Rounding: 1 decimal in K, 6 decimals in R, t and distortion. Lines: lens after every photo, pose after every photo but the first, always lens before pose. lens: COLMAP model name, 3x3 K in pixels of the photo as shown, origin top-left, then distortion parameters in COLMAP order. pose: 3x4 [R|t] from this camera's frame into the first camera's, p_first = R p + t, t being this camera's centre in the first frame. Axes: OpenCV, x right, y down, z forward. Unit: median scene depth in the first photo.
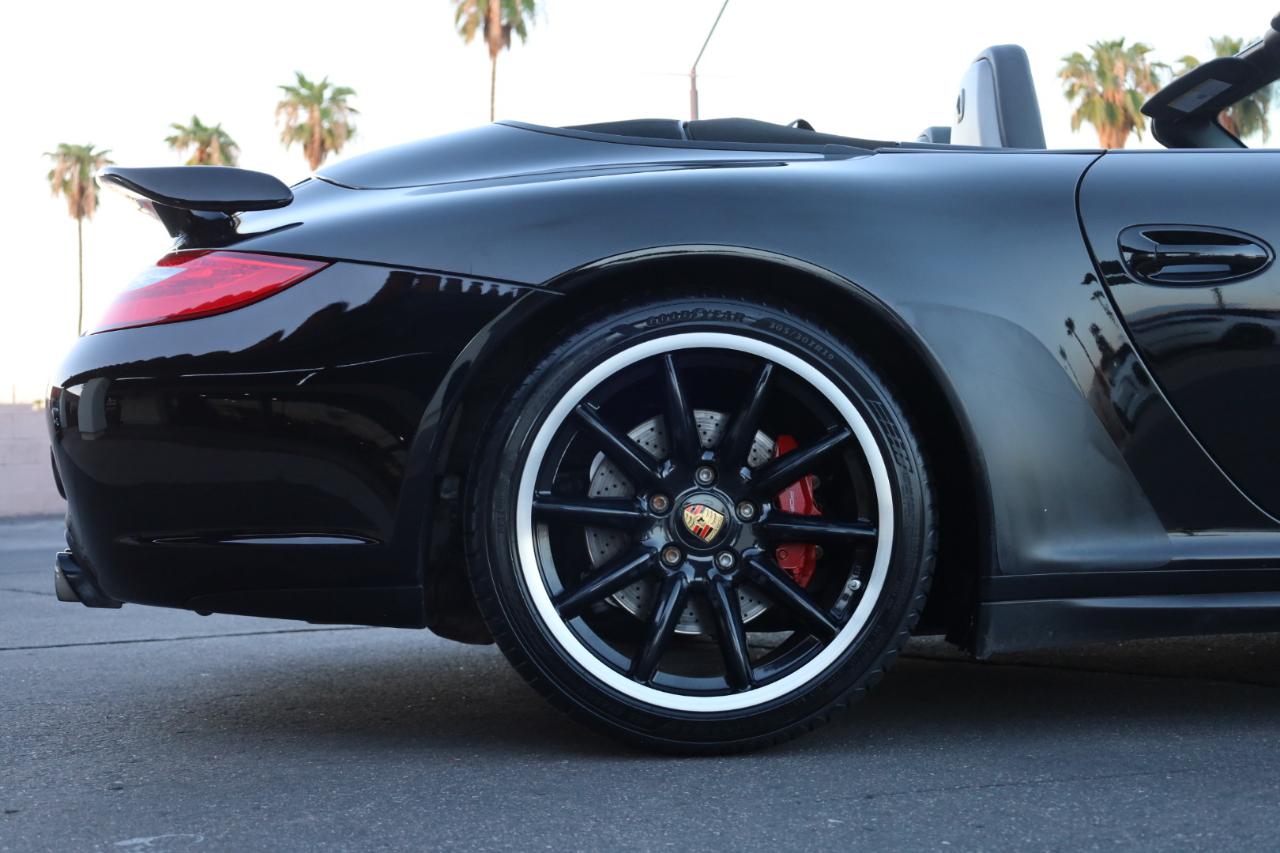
lens RADIAL K [[1661.4, 0, 640.0], [0, 1661.4, 426.5], [0, 0, 1]] dist [0.015357, 0.012773]
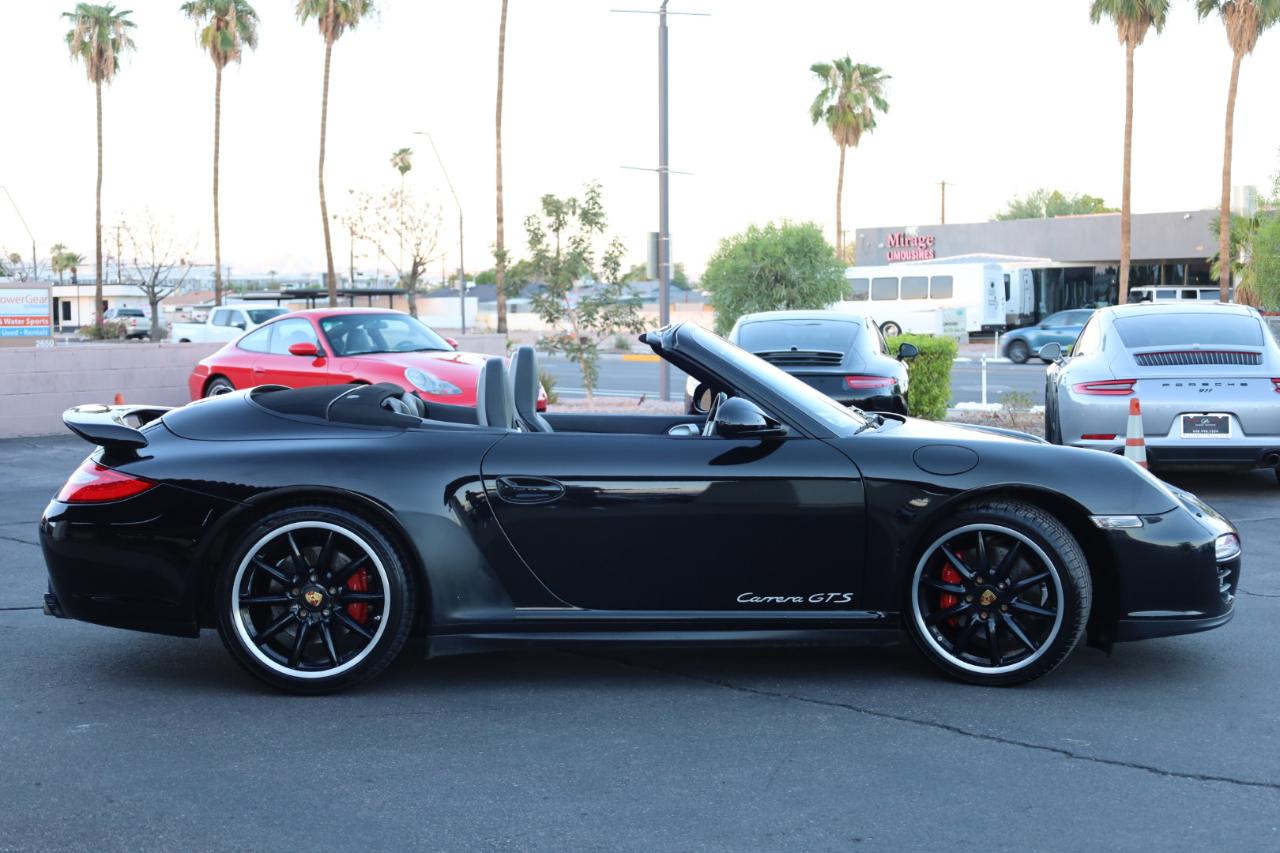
lens RADIAL K [[1715.1, 0, 641.1], [0, 1715.1, 490.6], [0, 0, 1]] dist [-0.000275, -0.059046]
pose [[0.999500, 0.023891, -0.020704, 0.540517], [-0.021314, 0.992928, 0.116791, -0.383818], [0.023348, -0.116292, 0.992941, -1.374301]]
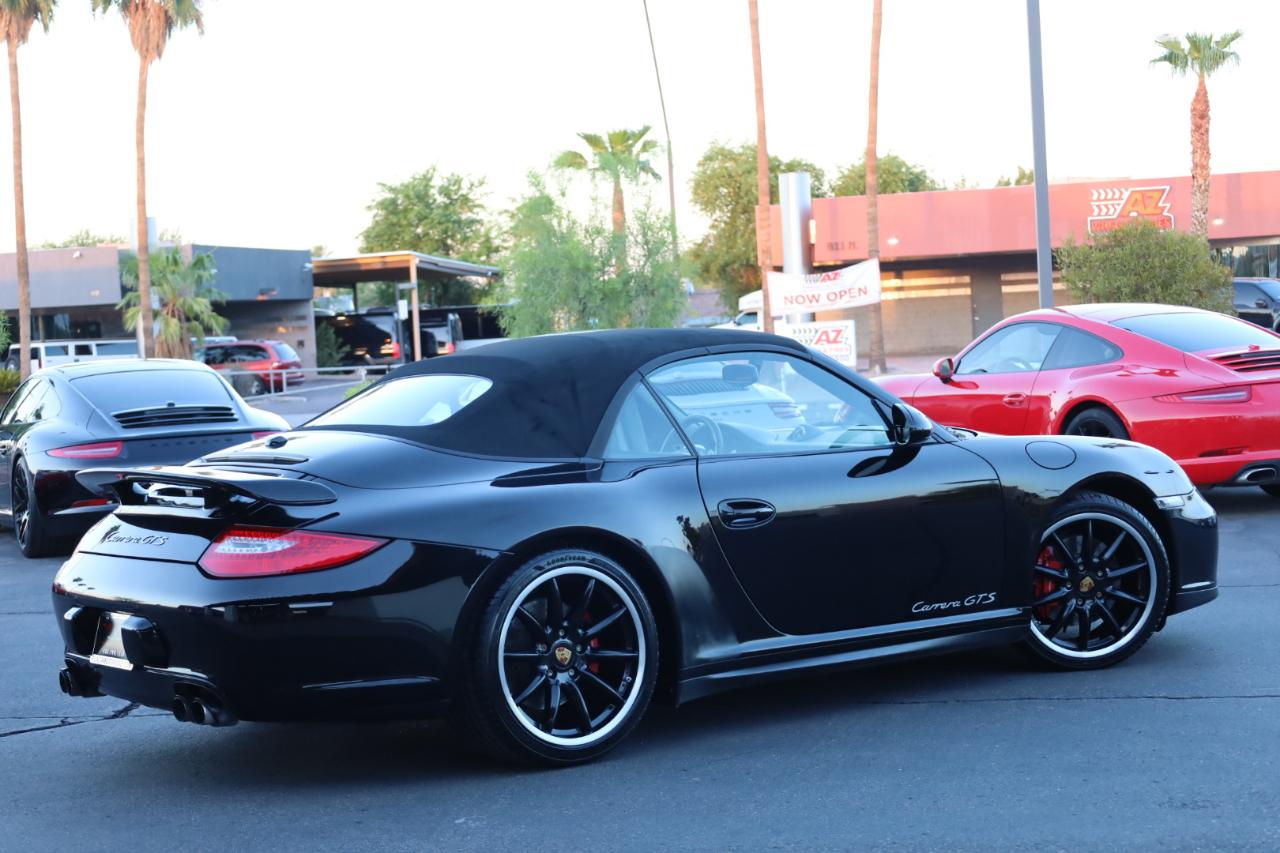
lens RADIAL K [[2200.2, 0, 640.0], [0, 2200.2, 426.5], [0, 0, 1]] dist [0.003994, -0.106042]
pose [[0.834522, -0.031556, 0.550070, -1.363959], [0.015898, 0.999322, 0.033209, -0.313818], [-0.550745, -0.018969, 0.834458, -1.325845]]
